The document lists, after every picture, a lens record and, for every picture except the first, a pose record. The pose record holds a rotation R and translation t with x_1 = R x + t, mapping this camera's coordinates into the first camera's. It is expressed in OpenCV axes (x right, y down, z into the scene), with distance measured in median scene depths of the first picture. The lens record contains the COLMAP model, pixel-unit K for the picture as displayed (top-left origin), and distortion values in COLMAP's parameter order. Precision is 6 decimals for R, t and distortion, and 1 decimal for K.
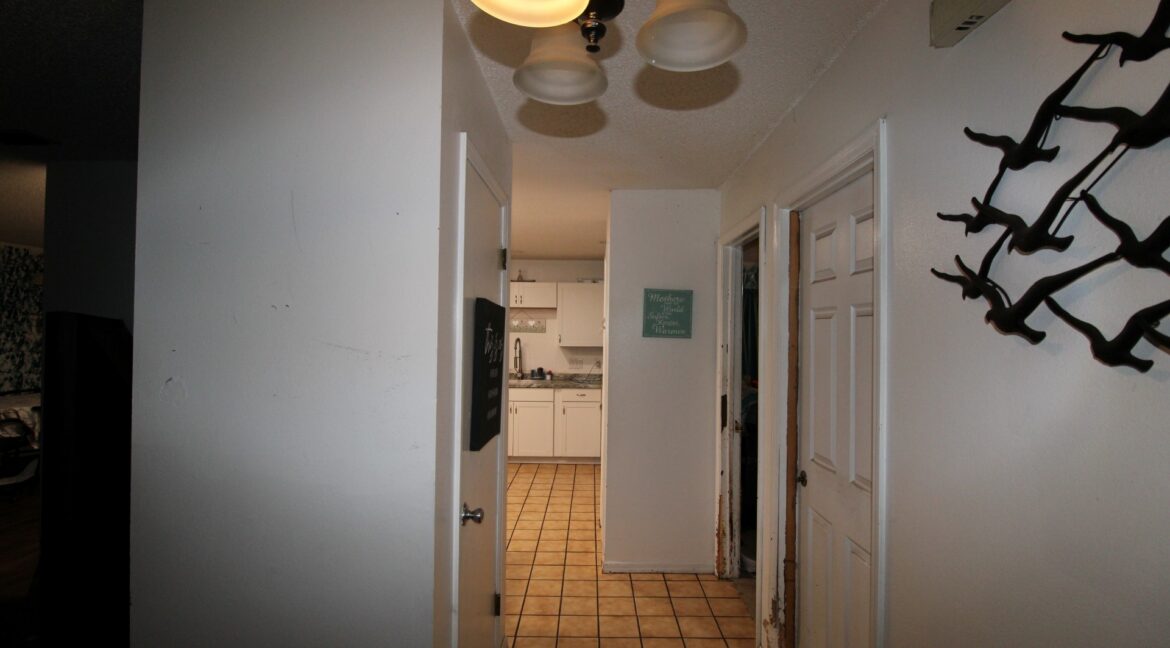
lens RADIAL K [[546.0, 0, 601.3], [0, 546.0, 327.2], [0, 0, 1]] dist [-0.002728, -0.009762]
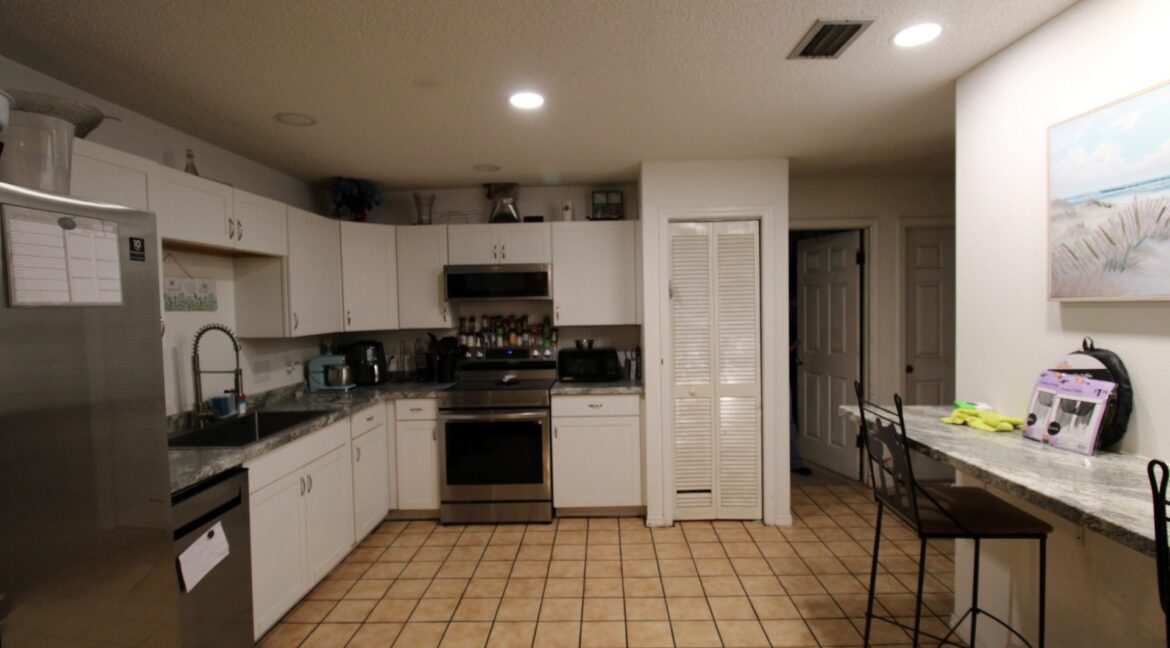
lens RADIAL K [[546.0, 0, 593.1], [0, 546.0, 326.0], [0, 0, 1]] dist [-0.002728, -0.009762]
pose [[0.028245, -0.049493, 0.998375, -0.588004], [0.011134, 0.998727, 0.049195, 0.005281], [-0.999539, 0.009726, 0.028760, 0.763846]]
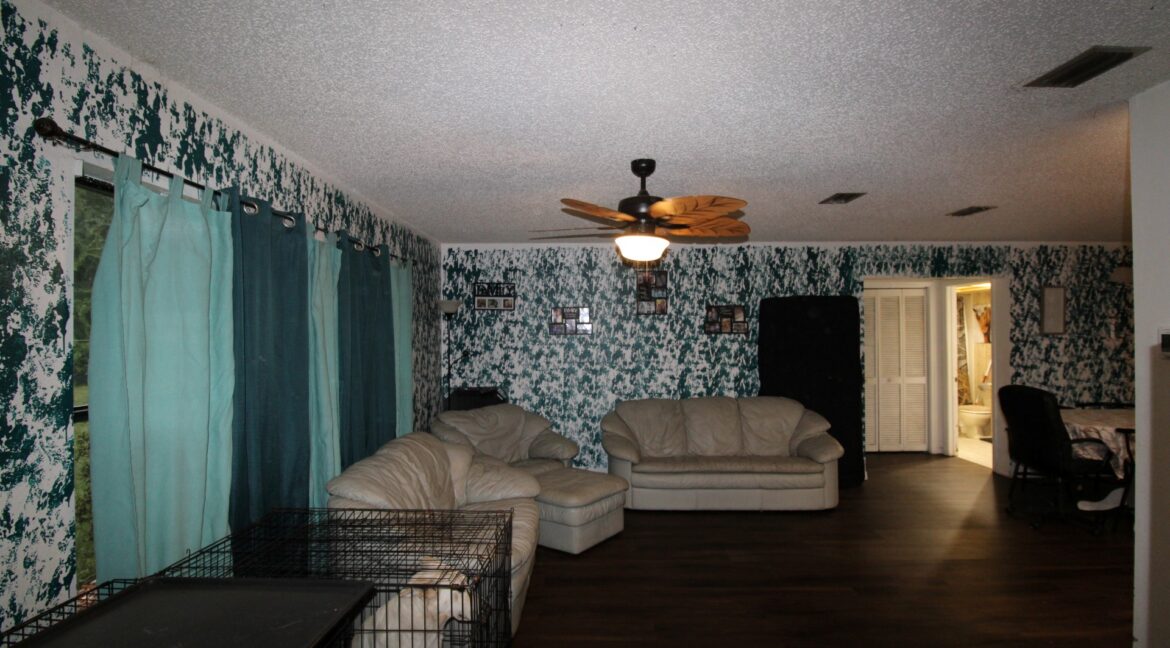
lens RADIAL K [[546.0, 0, 591.1], [0, 546.0, 329.5], [0, 0, 1]] dist [-0.002728, -0.009762]
pose [[-0.002874, -0.019530, -0.999805, -0.166314], [0.015471, 0.999689, -0.019572, -0.000385], [0.999876, -0.015525, -0.002571, 0.145954]]
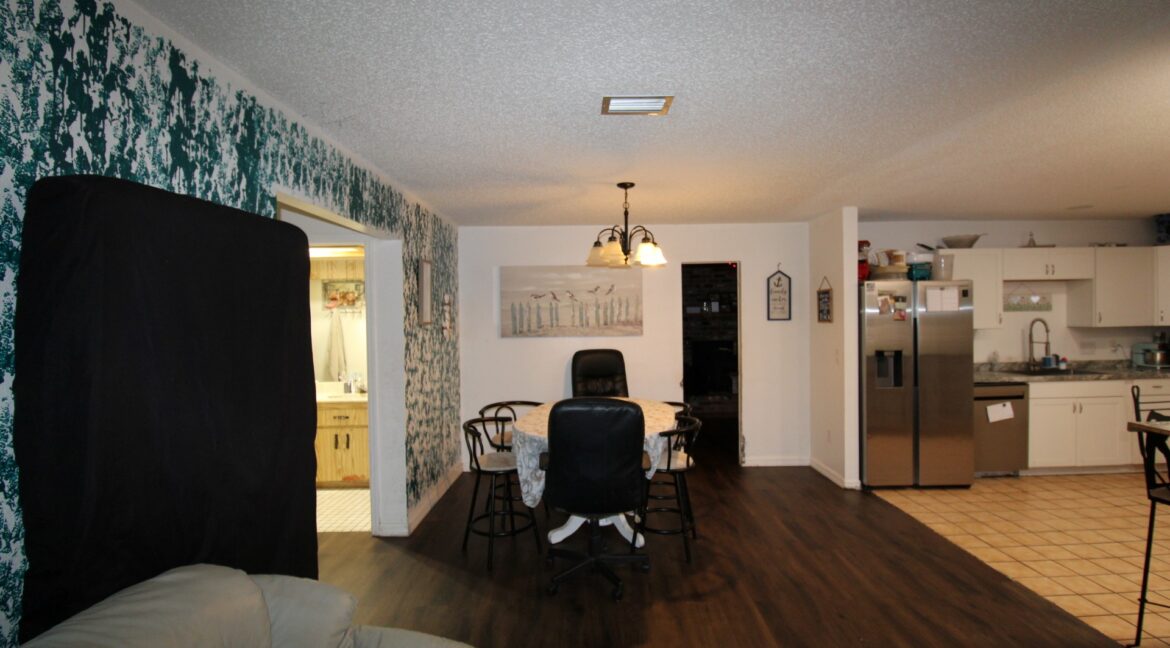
lens RADIAL K [[546.0, 0, 598.4], [0, 546.0, 327.0], [0, 0, 1]] dist [-0.002728, -0.009762]
pose [[0.999593, -0.028134, 0.004739, -0.862270], [0.027990, 0.999217, 0.027972, -0.007827], [-0.005523, -0.027828, 0.999597, 0.225659]]
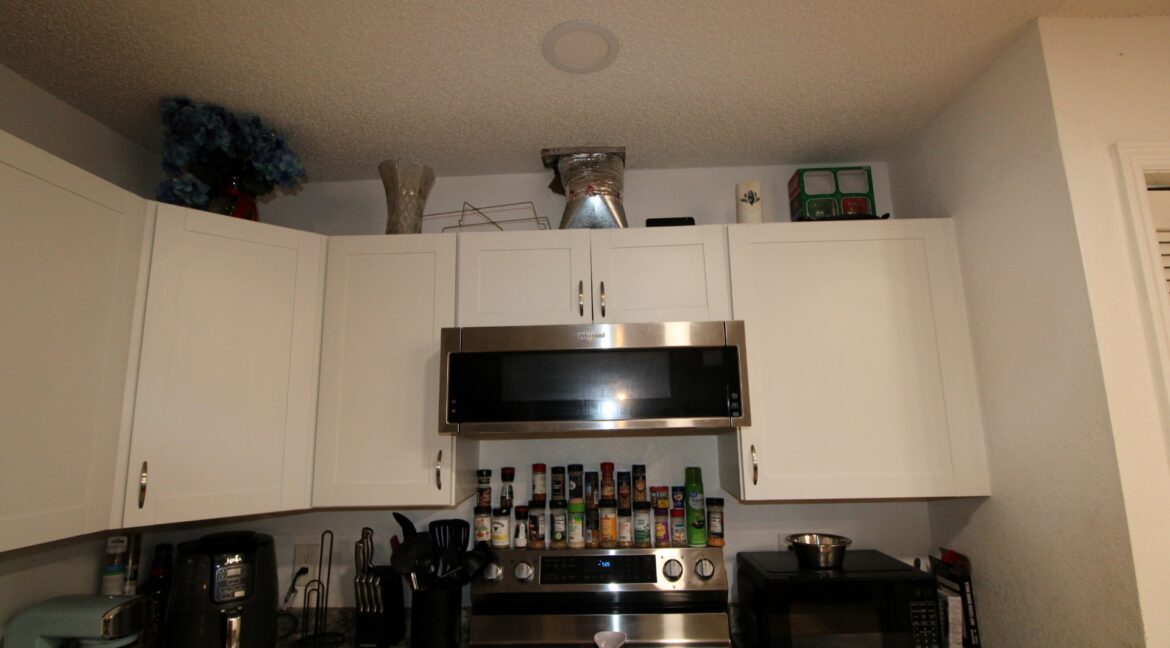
lens RADIAL K [[546.0, 0, 589.7], [0, 546.0, 327.8], [0, 0, 1]] dist [-0.002728, -0.009762]
pose [[0.044666, 0.153226, 0.987181, -0.180611], [0.009835, 0.988052, -0.153806, -0.001130], [-0.998954, 0.016579, 0.042626, 0.883306]]
